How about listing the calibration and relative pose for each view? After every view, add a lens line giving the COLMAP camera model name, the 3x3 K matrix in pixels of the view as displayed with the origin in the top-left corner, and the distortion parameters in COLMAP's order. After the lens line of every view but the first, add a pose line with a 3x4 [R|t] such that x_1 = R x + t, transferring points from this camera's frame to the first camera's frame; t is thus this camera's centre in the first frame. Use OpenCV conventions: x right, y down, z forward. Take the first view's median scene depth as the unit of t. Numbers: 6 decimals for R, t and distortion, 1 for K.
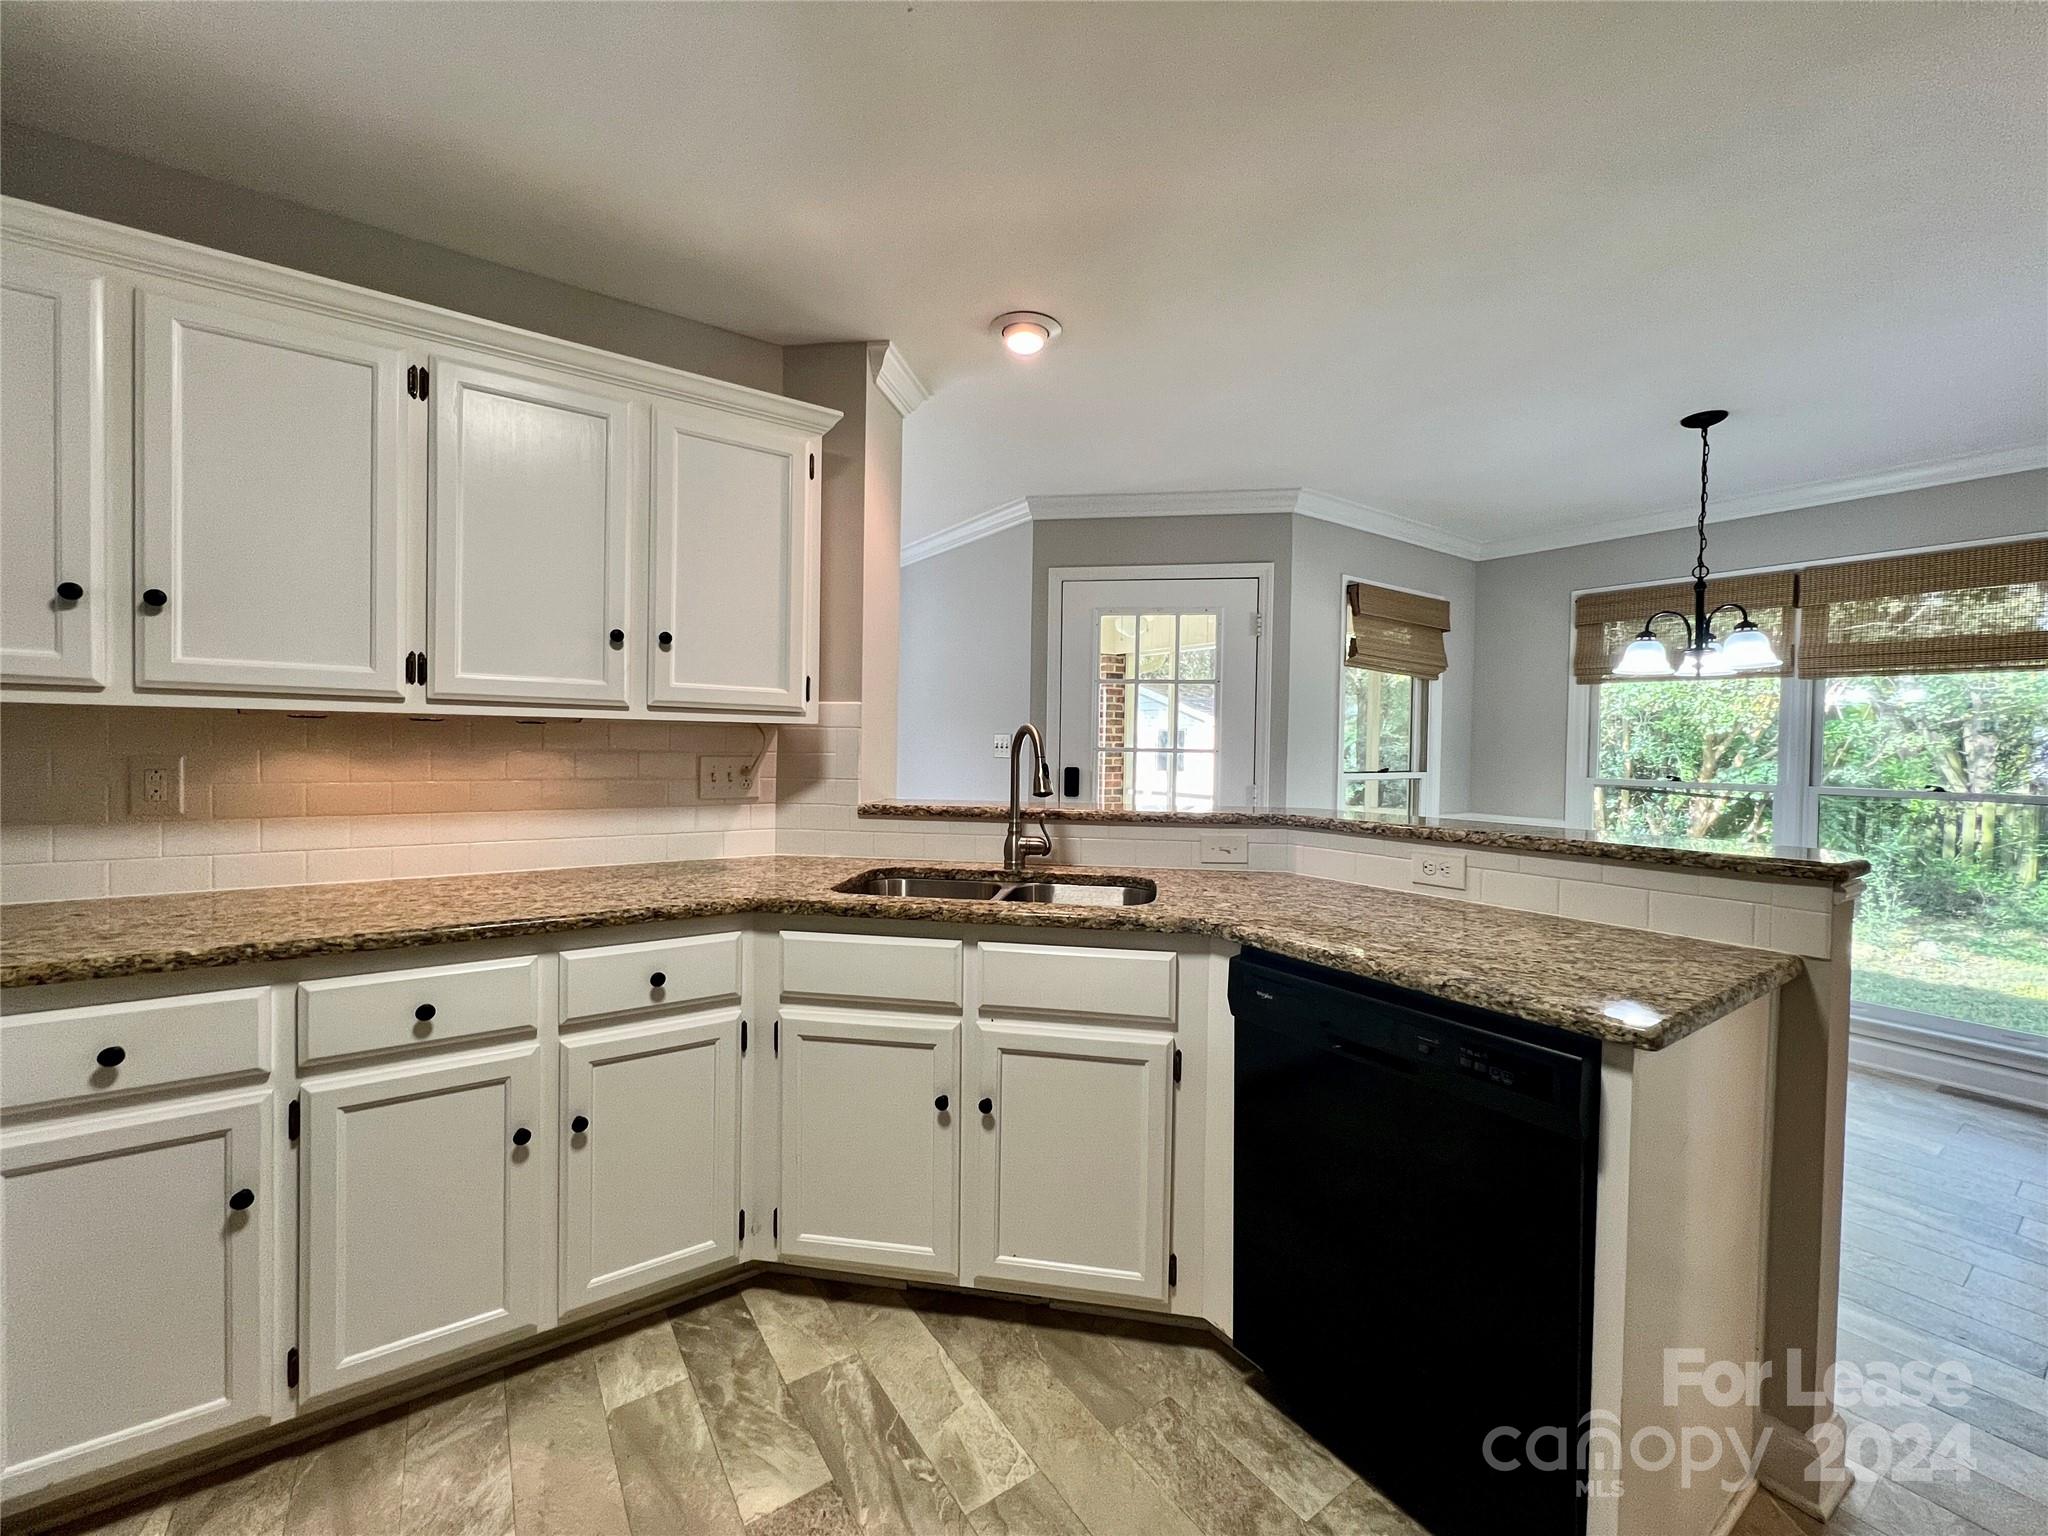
lens RADIAL K [[821.9, 0, 1021.2], [0, 821.9, 760.9], [0, 0, 1]] dist [-0.000798, 0.000581]
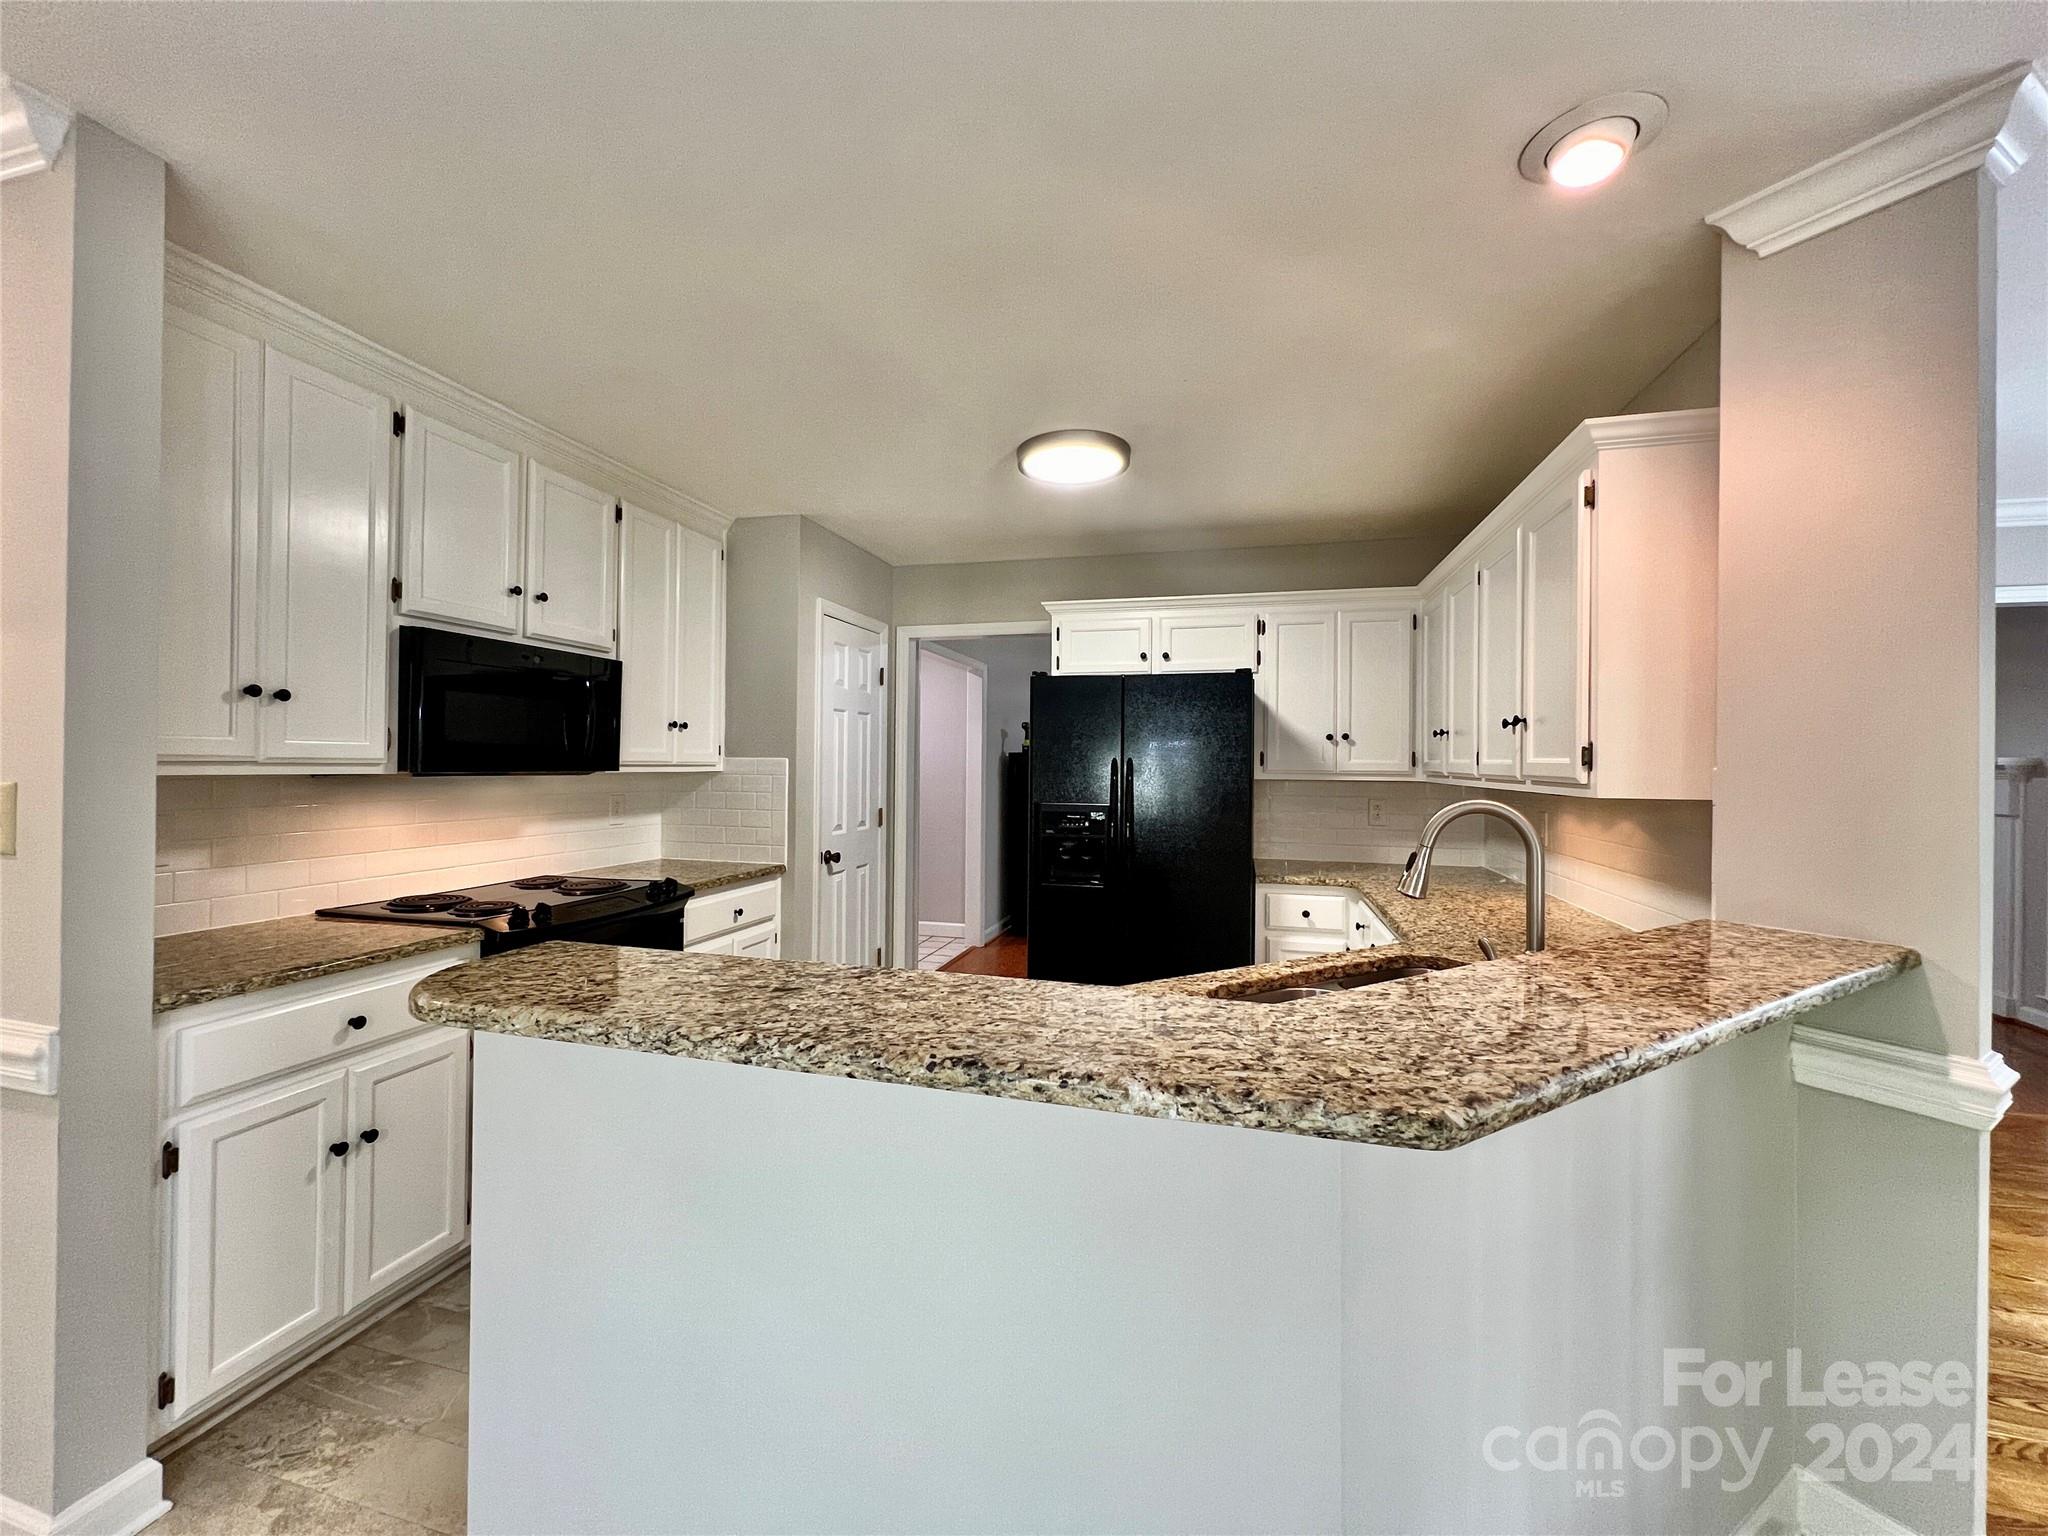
lens RADIAL K [[821.9, 0, 1021.2], [0, 821.9, 760.9], [0, 0, 1]] dist [-0.000798, 0.000581]
pose [[-0.763396, -0.025573, -0.645424, 0.707979], [-0.036626, 0.999322, 0.003726, -0.062307], [0.644891, 0.026483, -0.763815, 1.224666]]
